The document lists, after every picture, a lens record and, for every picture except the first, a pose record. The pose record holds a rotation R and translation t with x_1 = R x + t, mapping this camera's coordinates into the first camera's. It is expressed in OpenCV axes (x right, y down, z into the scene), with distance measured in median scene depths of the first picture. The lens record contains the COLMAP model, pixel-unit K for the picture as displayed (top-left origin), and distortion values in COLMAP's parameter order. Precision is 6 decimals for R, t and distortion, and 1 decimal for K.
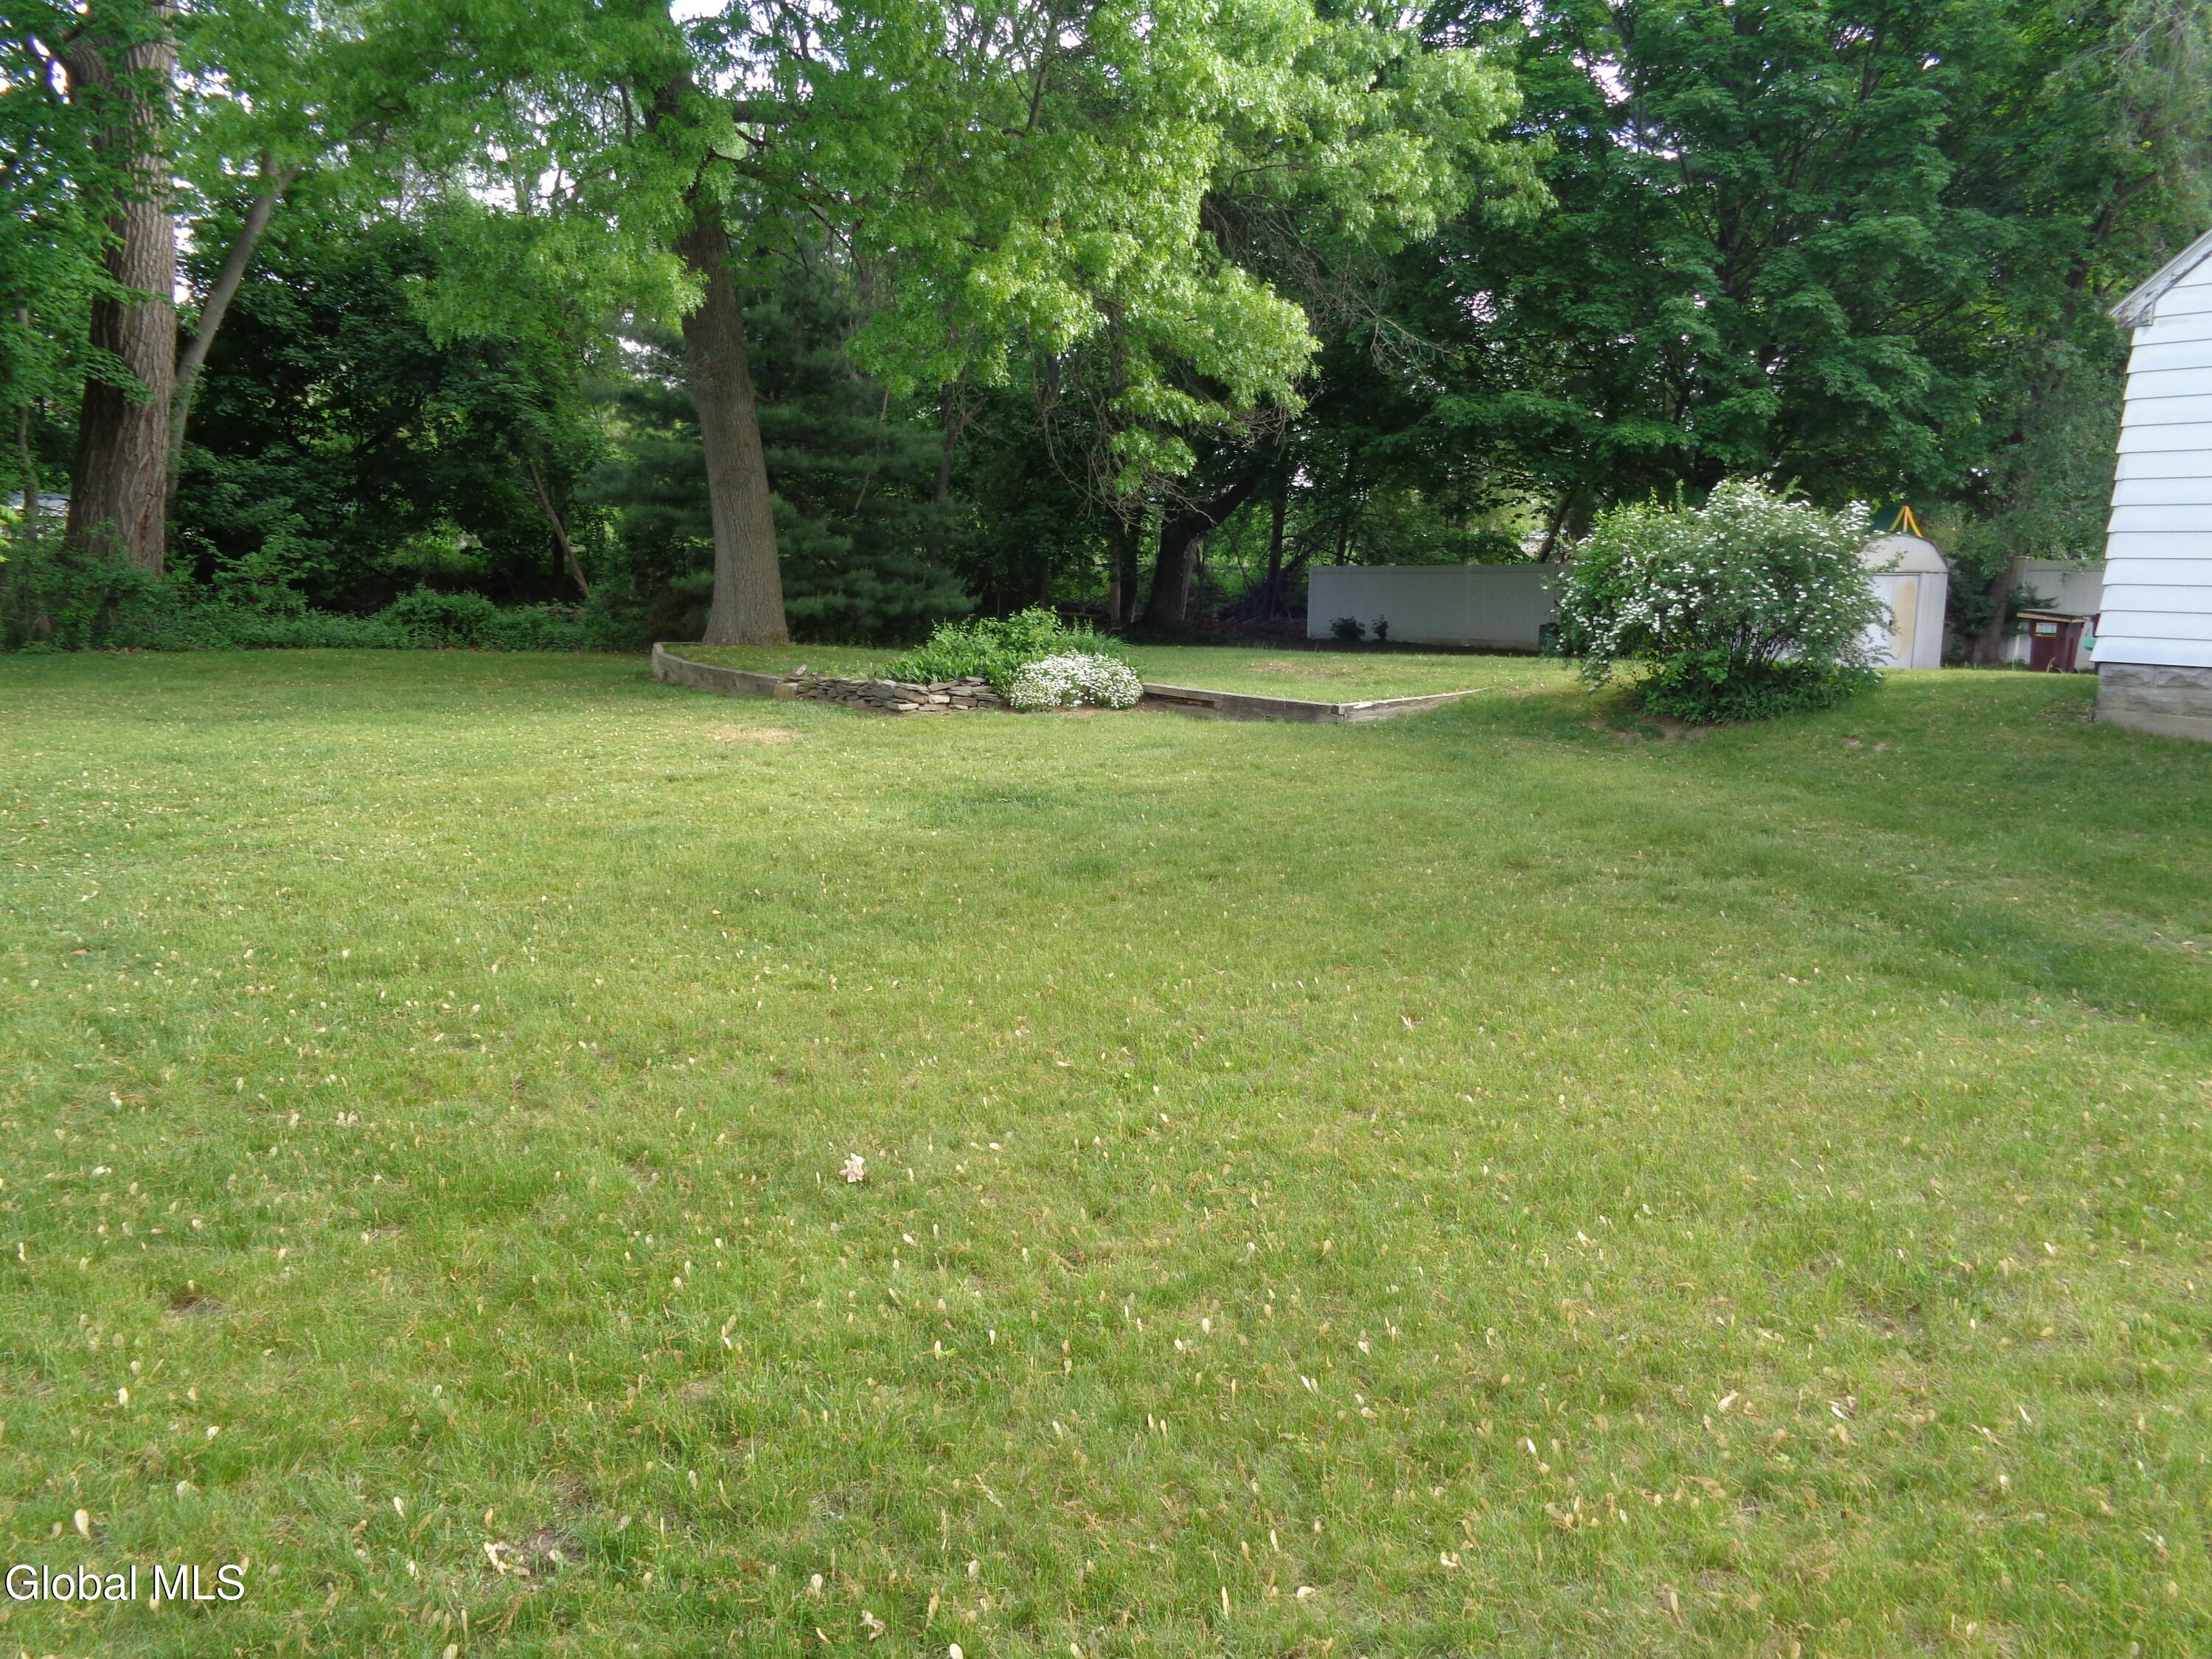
lens RADIAL K [[1592.8, 0, 1102.2], [0, 1592.8, 835.5], [0, 0, 1]] dist [-0.025268, 0.009824]
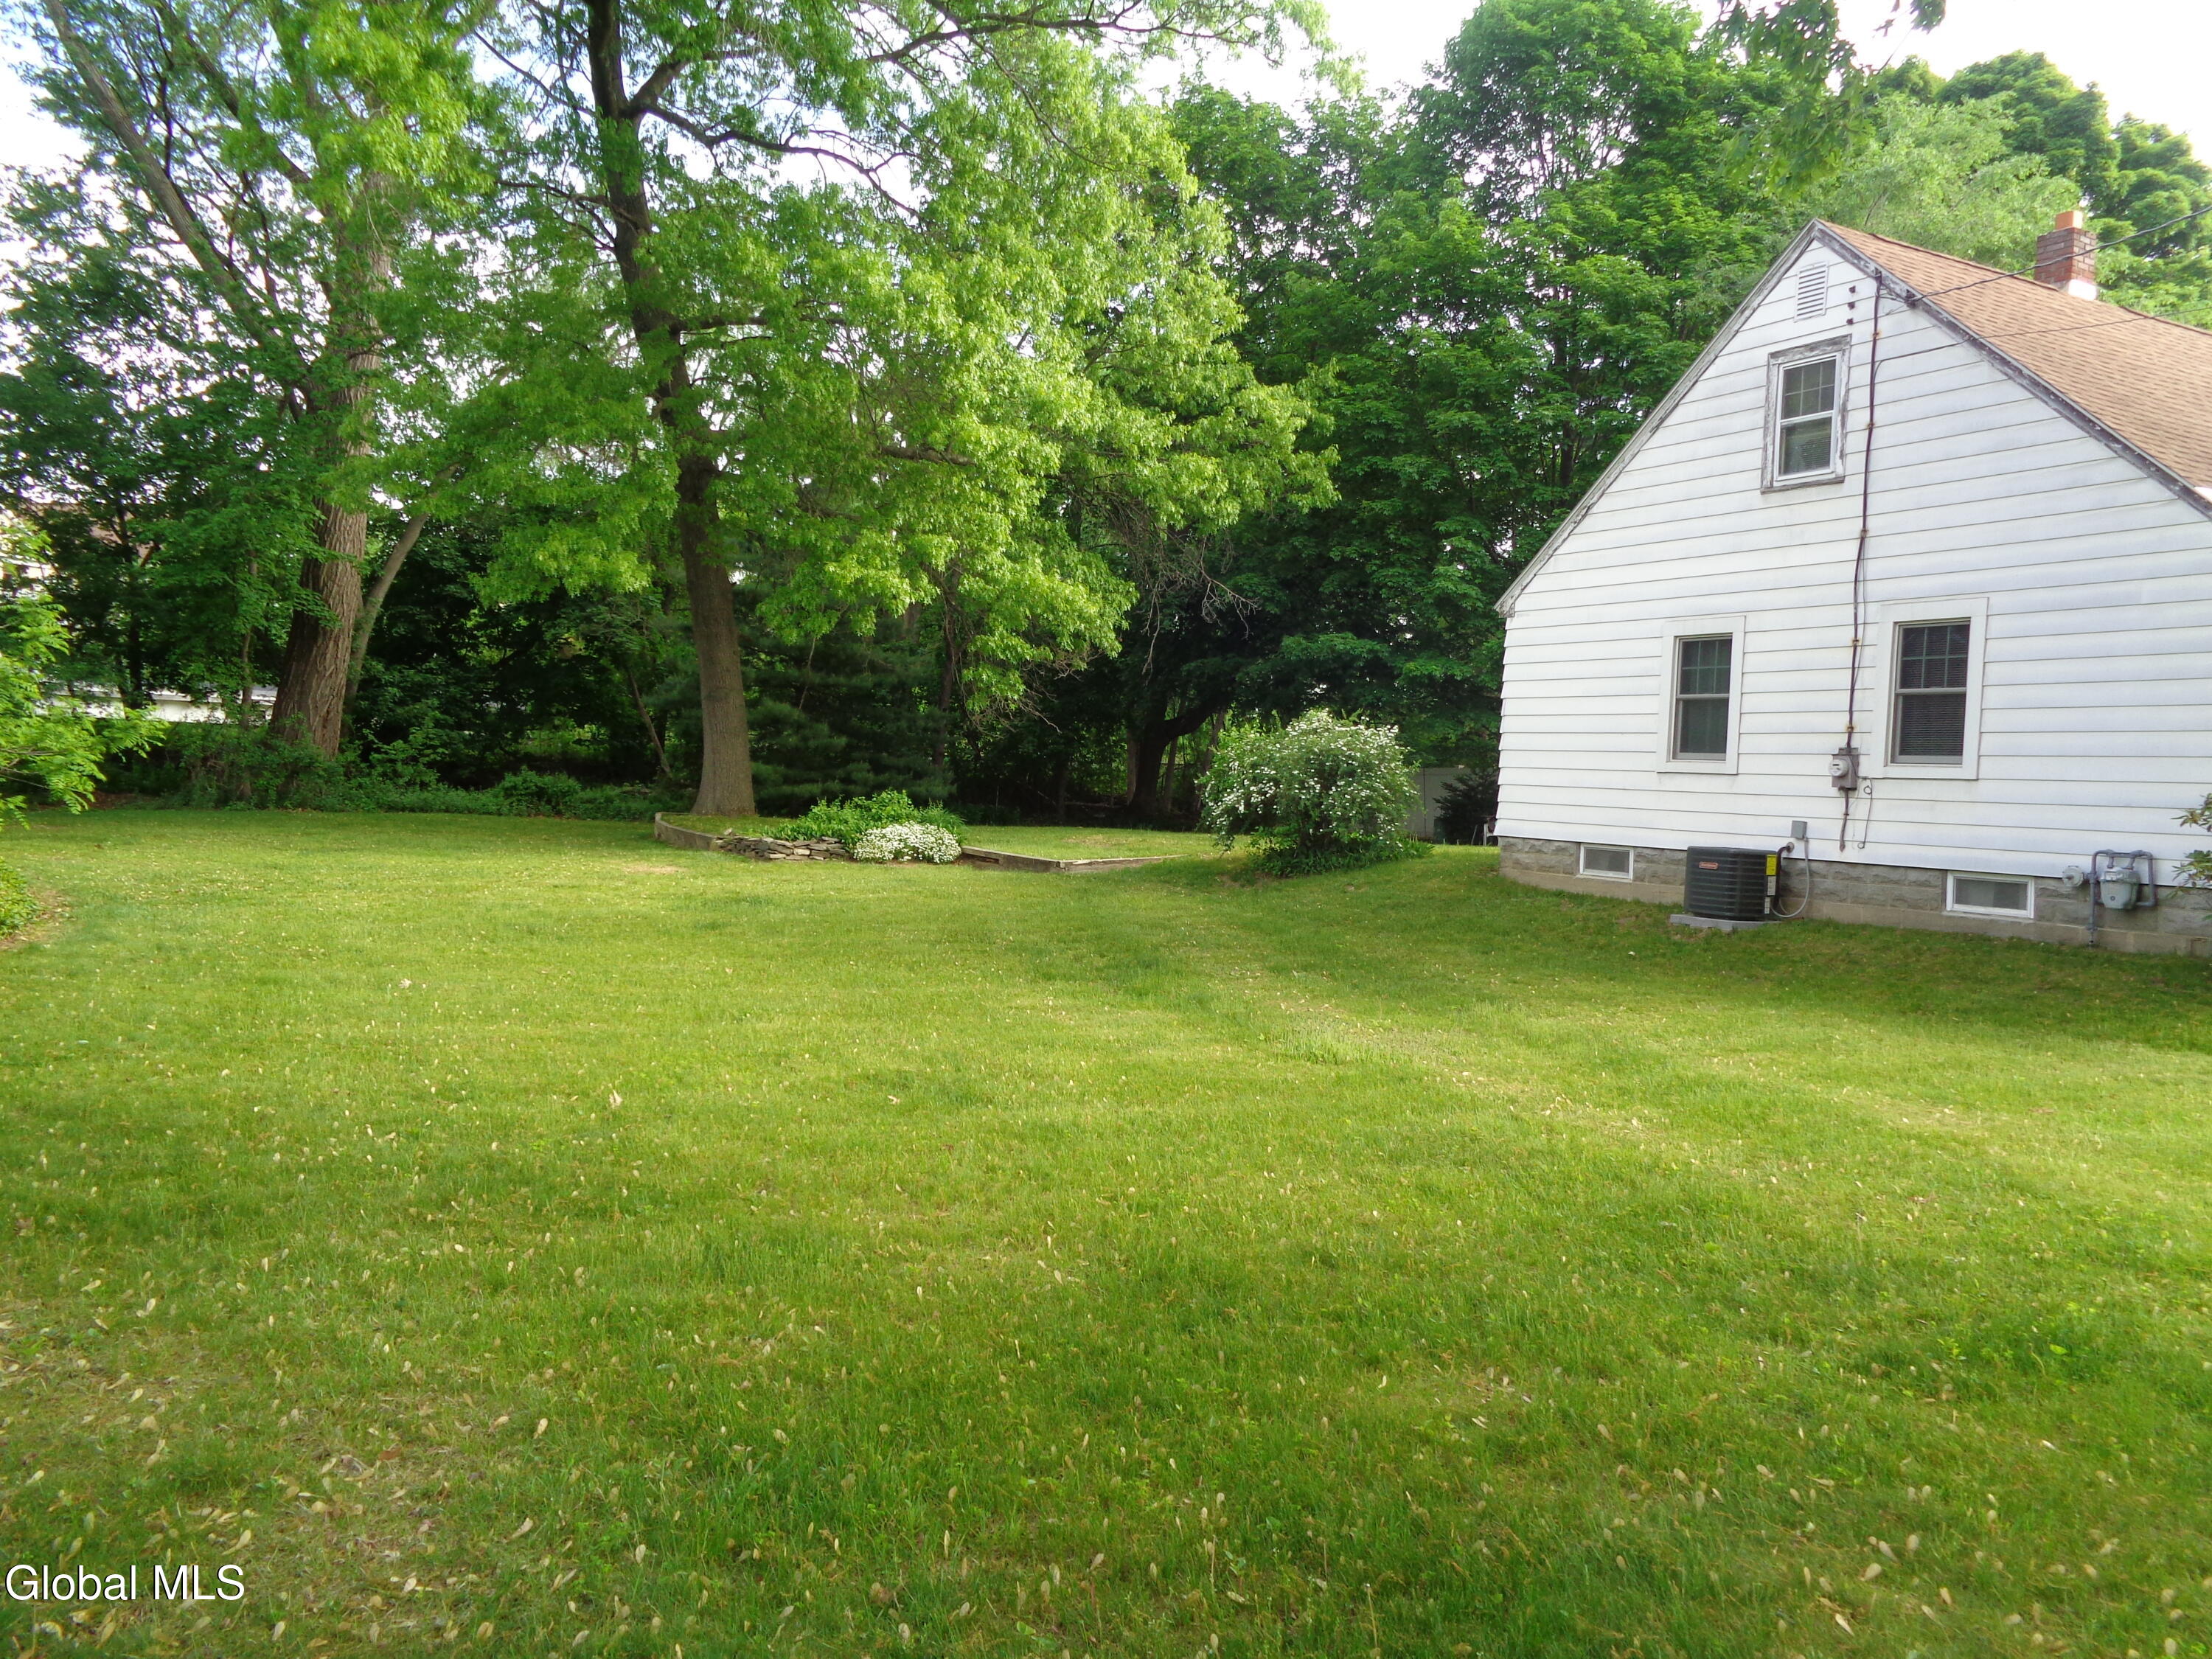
lens RADIAL K [[1592.8, 0, 1108.6], [0, 1592.8, 825.3], [0, 0, 1]] dist [-0.025268, 0.009824]
pose [[0.993383, 0.024110, -0.112294, 0.252267], [-0.038523, 0.991025, -0.128008, 0.048058], [0.108199, 0.131486, 0.985395, -0.290536]]
